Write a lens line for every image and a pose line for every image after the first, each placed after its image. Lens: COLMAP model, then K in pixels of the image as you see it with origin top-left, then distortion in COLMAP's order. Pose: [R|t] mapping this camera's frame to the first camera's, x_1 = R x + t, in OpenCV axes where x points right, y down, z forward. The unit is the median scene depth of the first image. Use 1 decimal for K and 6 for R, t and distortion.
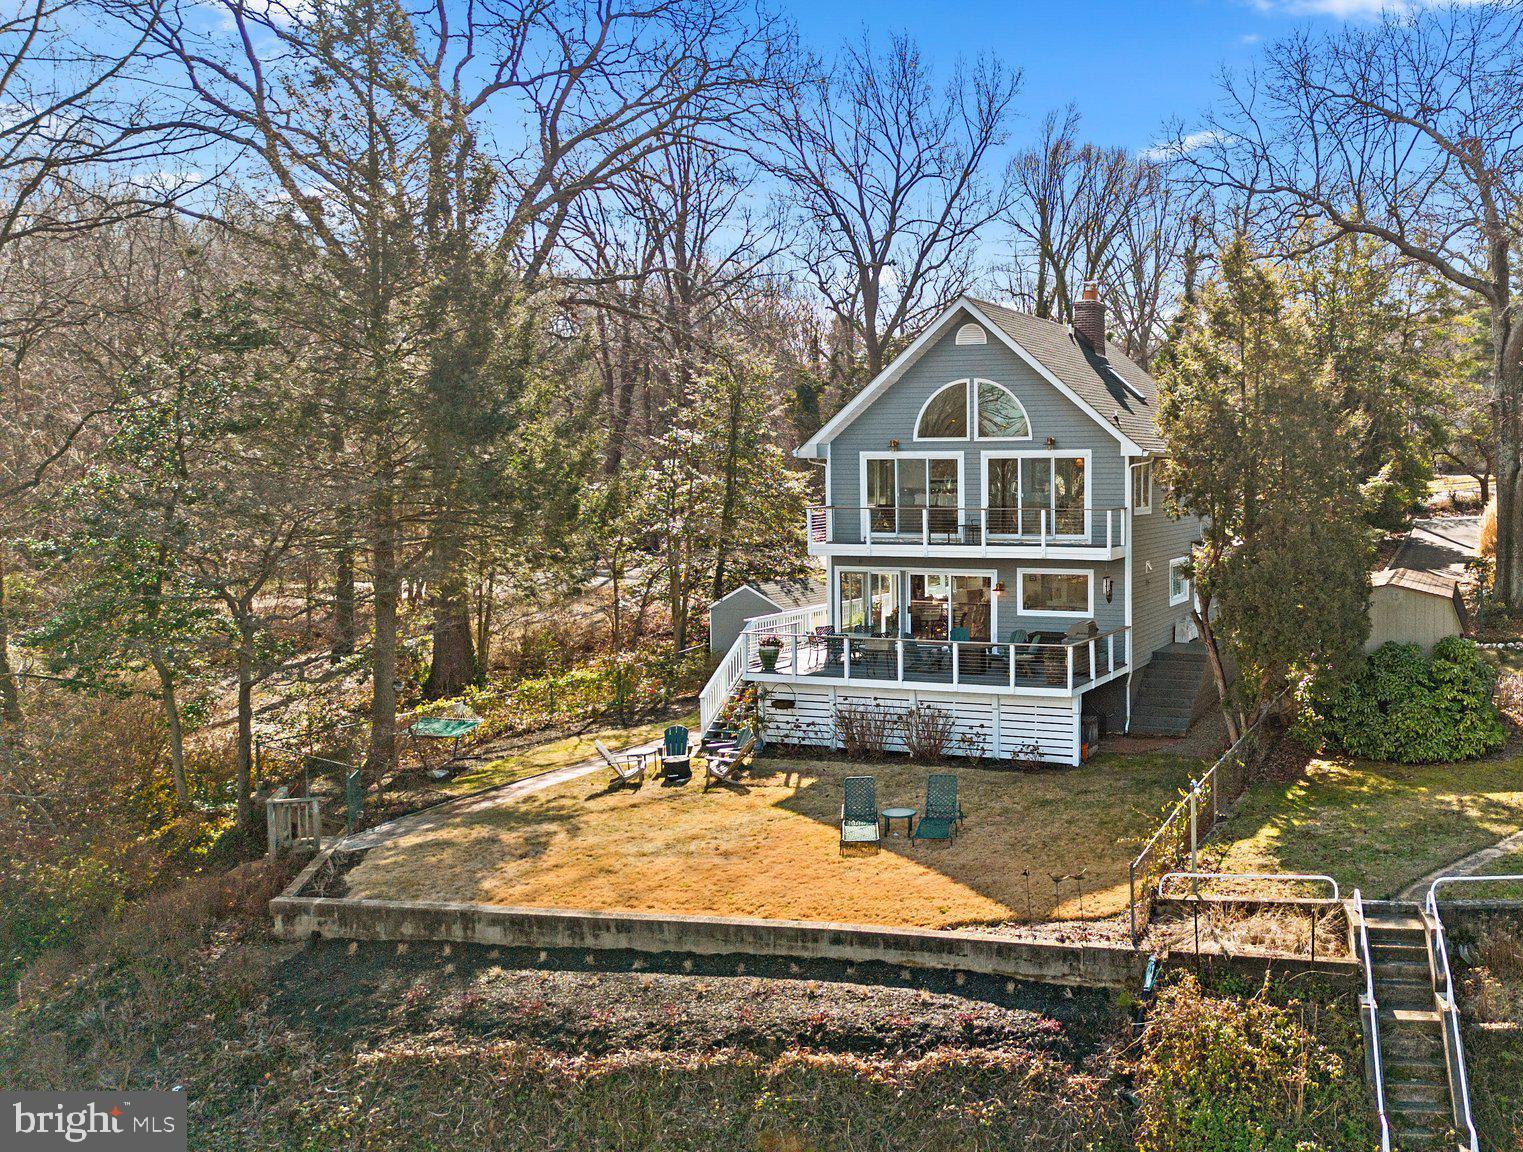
lens RADIAL K [[1444.1, 0, 1037.2], [0, 1444.1, 576.1], [0, 0, 1]] dist [0.006466, -0.007203]
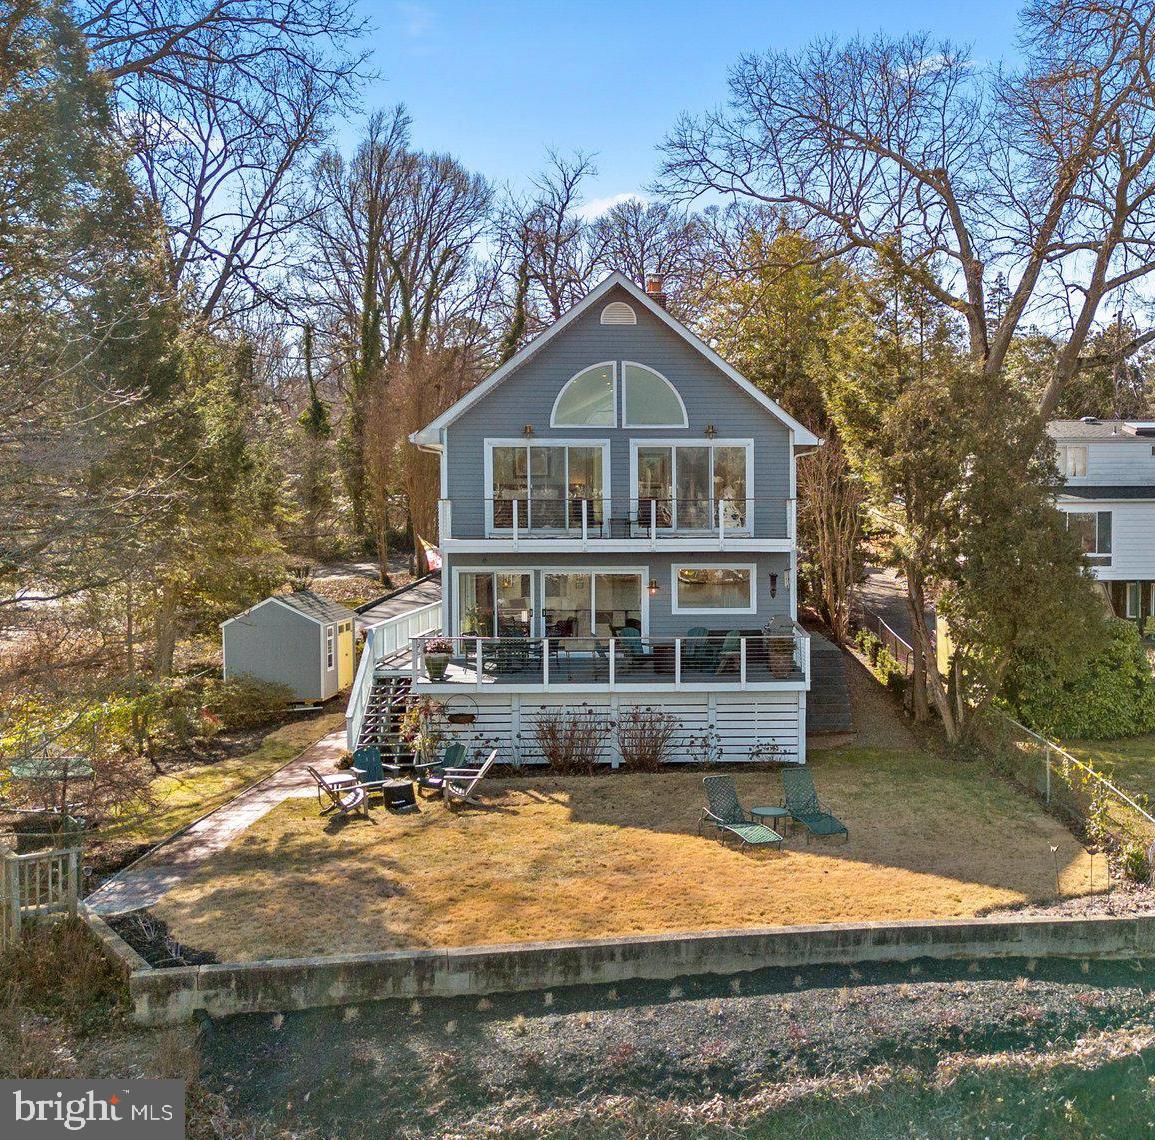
lens RADIAL K [[1460.2, 0, 709.6], [0, 1460.2, 569.0], [0, 0, 1]] dist [0.067299, -0.124099]
pose [[0.933169, -0.014036, 0.359164, -0.520089], [0.026674, 0.999186, -0.030257, 0.042520], [-0.358447, 0.037816, 0.932784, 0.163564]]
